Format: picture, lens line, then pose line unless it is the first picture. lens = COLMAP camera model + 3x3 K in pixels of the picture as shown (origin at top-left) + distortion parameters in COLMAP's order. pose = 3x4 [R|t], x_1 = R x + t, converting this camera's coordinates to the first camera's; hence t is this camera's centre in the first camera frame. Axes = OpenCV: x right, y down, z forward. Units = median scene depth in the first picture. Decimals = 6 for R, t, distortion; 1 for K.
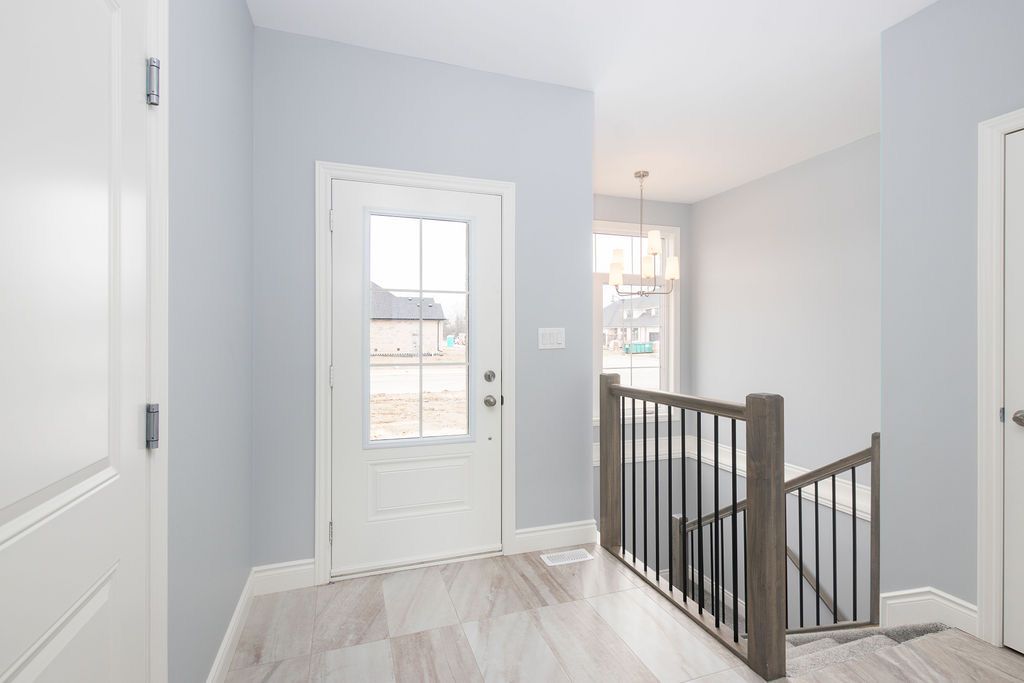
lens RADIAL K [[477.4, 0, 509.6], [0, 477.4, 335.7], [0, 0, 1]] dist [0.000288, 0.000176]
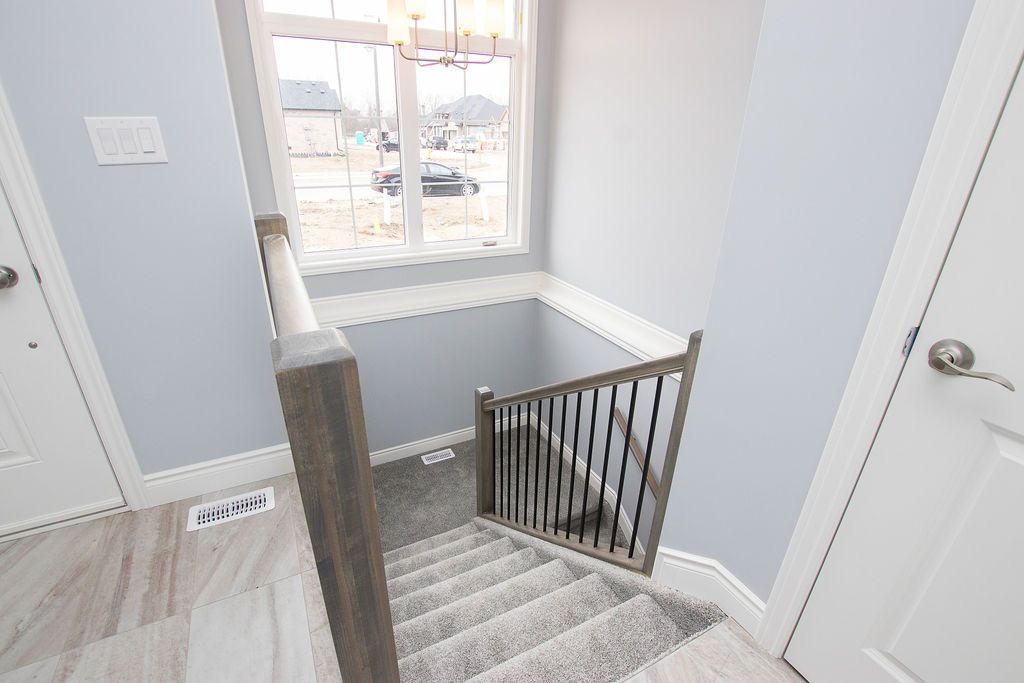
lens RADIAL K [[476.3, 0, 511.8], [0, 476.3, 347.2], [0, 0, 1]] dist [-0.020154, 0.000798]
pose [[0.988671, -0.041284, 0.144309, 0.441442], [-0.021601, 0.912287, 0.408982, -0.006384], [-0.148536, -0.407466, 0.901060, 0.487587]]
